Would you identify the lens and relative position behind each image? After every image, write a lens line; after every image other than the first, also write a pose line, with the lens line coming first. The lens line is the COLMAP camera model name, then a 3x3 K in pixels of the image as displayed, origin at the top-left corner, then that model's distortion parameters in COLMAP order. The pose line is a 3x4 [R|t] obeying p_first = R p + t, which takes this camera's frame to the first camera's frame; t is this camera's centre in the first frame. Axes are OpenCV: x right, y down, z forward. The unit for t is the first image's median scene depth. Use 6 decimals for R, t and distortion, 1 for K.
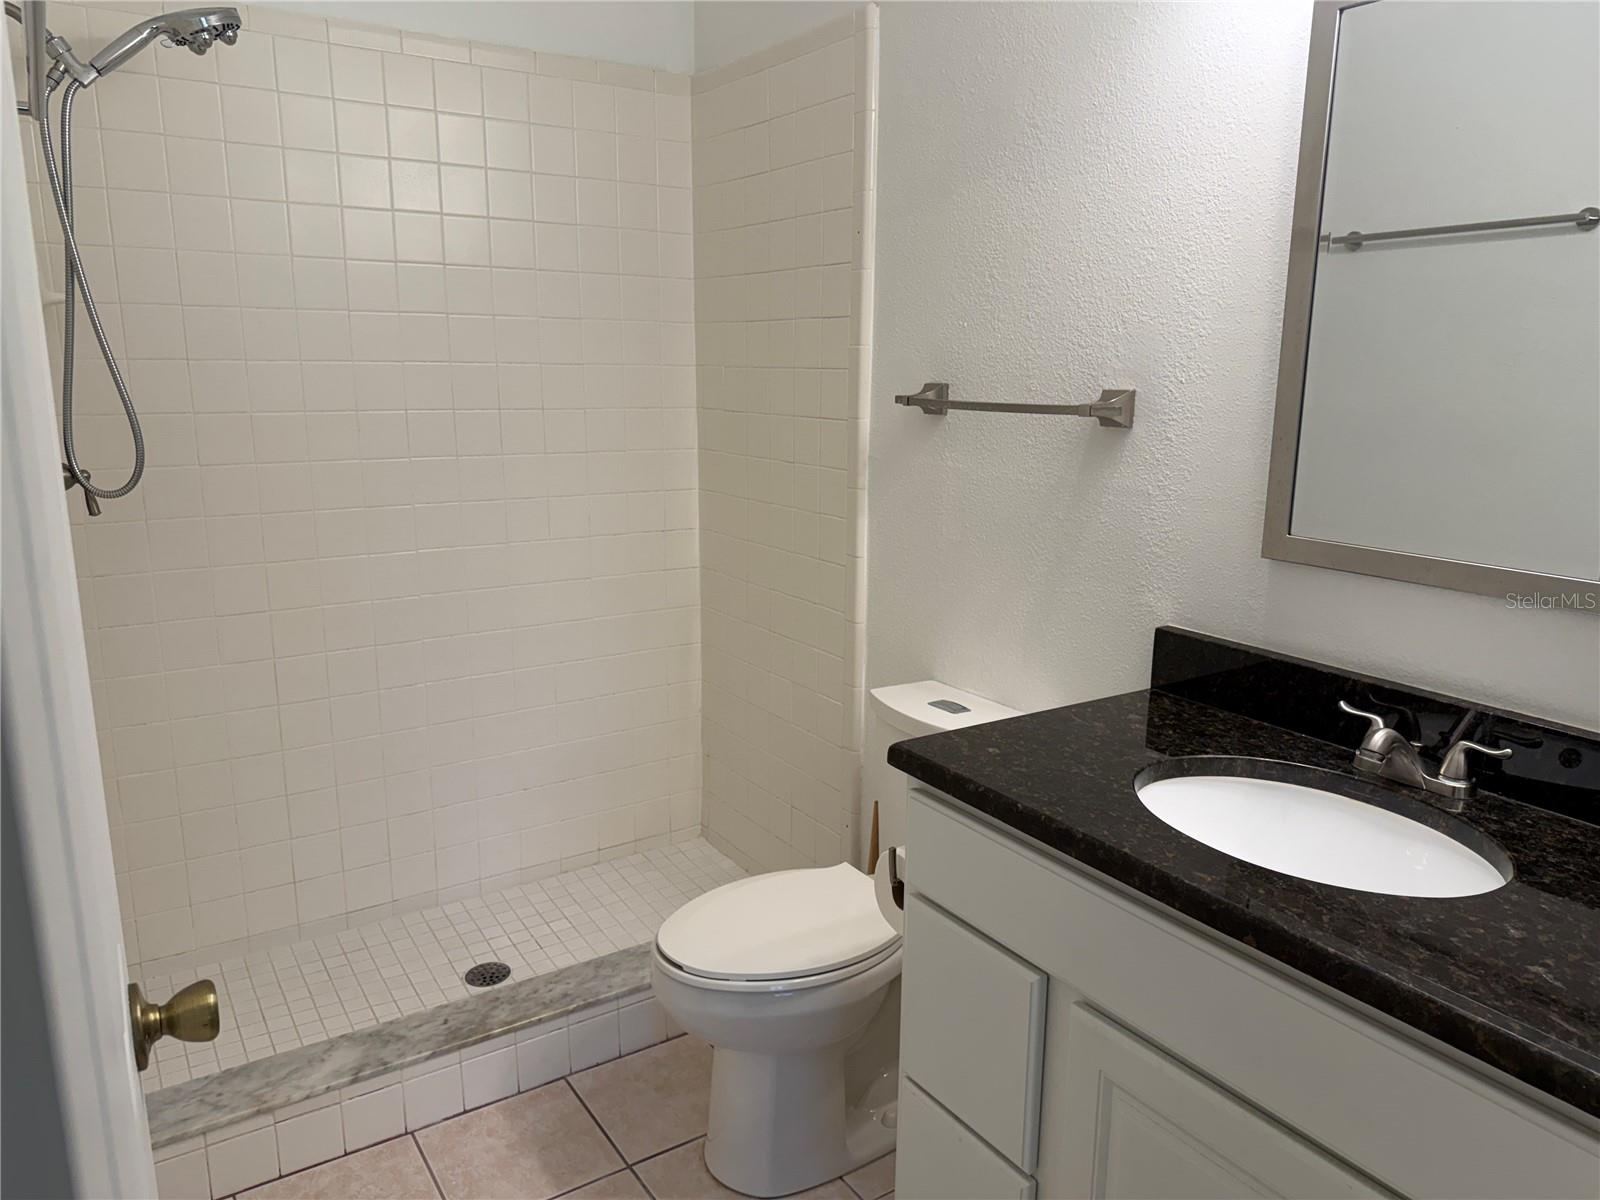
lens RADIAL K [[1131.2, 0, 799.5], [0, 1131.2, 600.6], [0, 0, 1]] dist [0.029540, -0.049118]
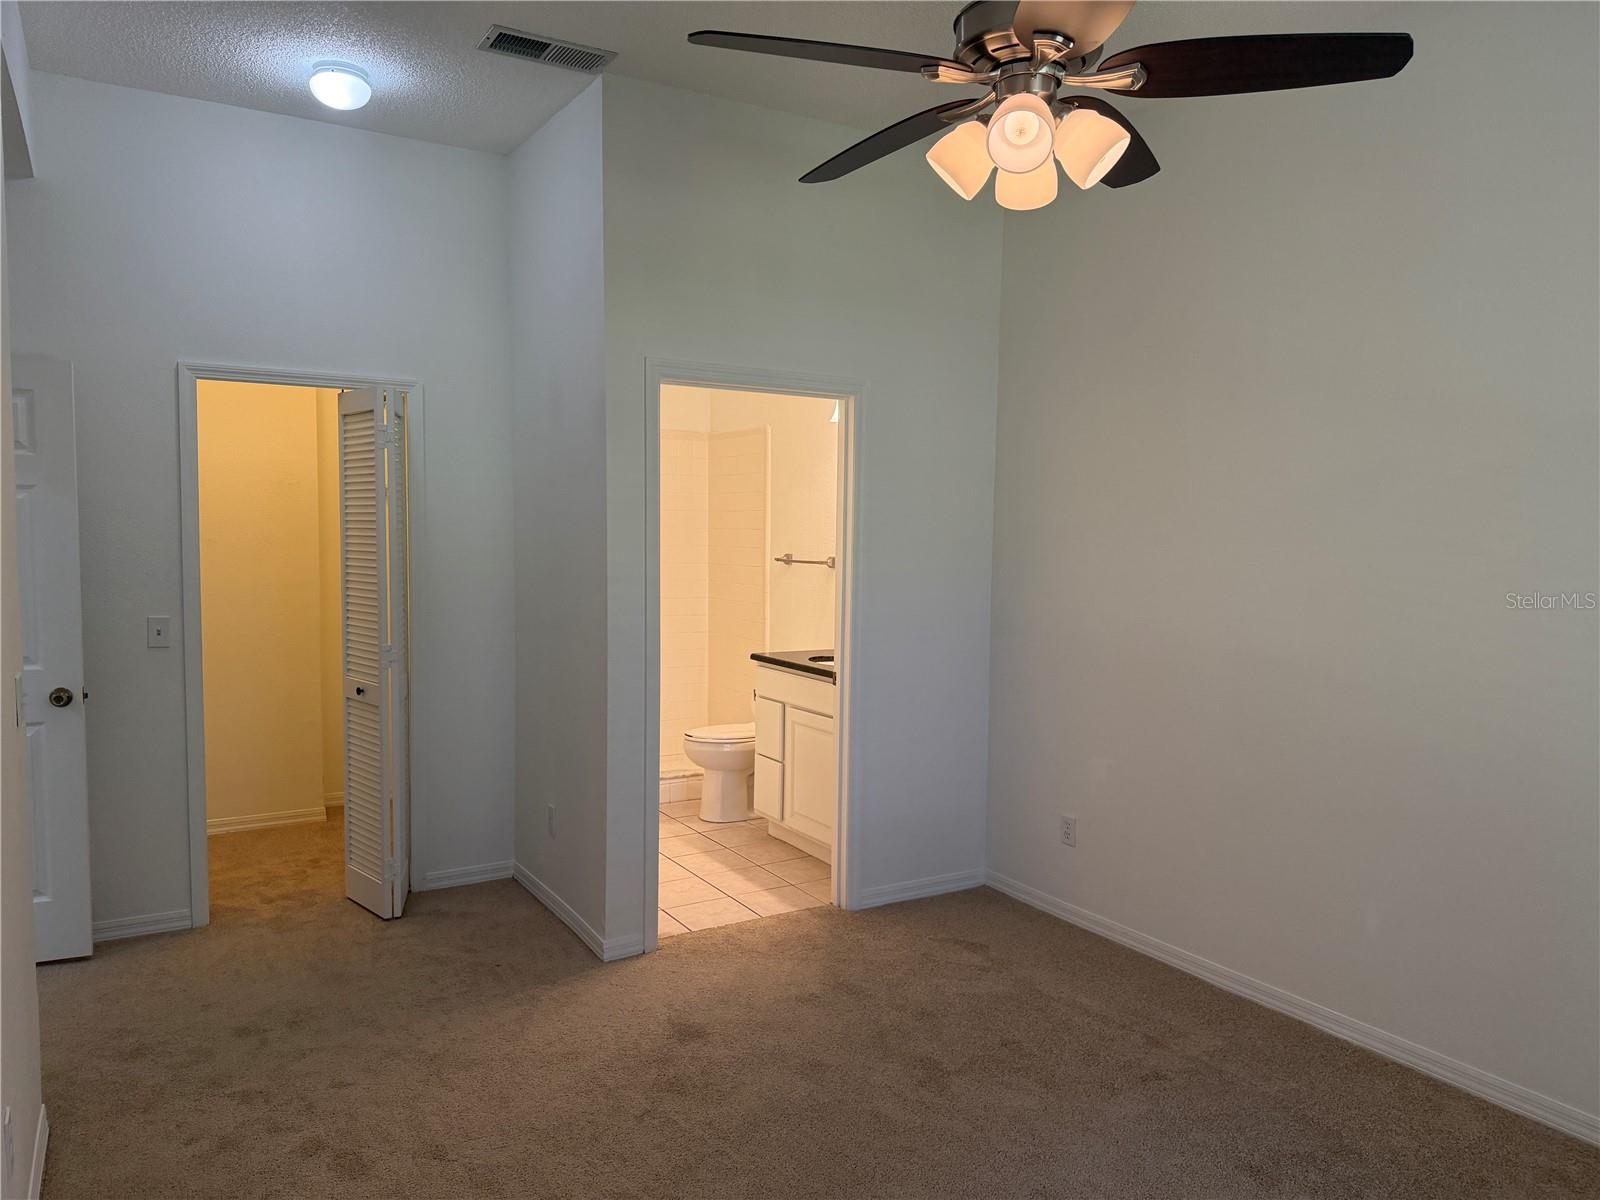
lens RADIAL K [[1131.2, 0, 801.0], [0, 1131.2, 600.8], [0, 0, 1]] dist [0.029540, -0.049118]
pose [[0.999330, 0.010859, -0.034961, 0.253679], [-0.016036, 0.988341, -0.151407, 0.355791], [0.032909, 0.151867, 0.987853, -1.795605]]
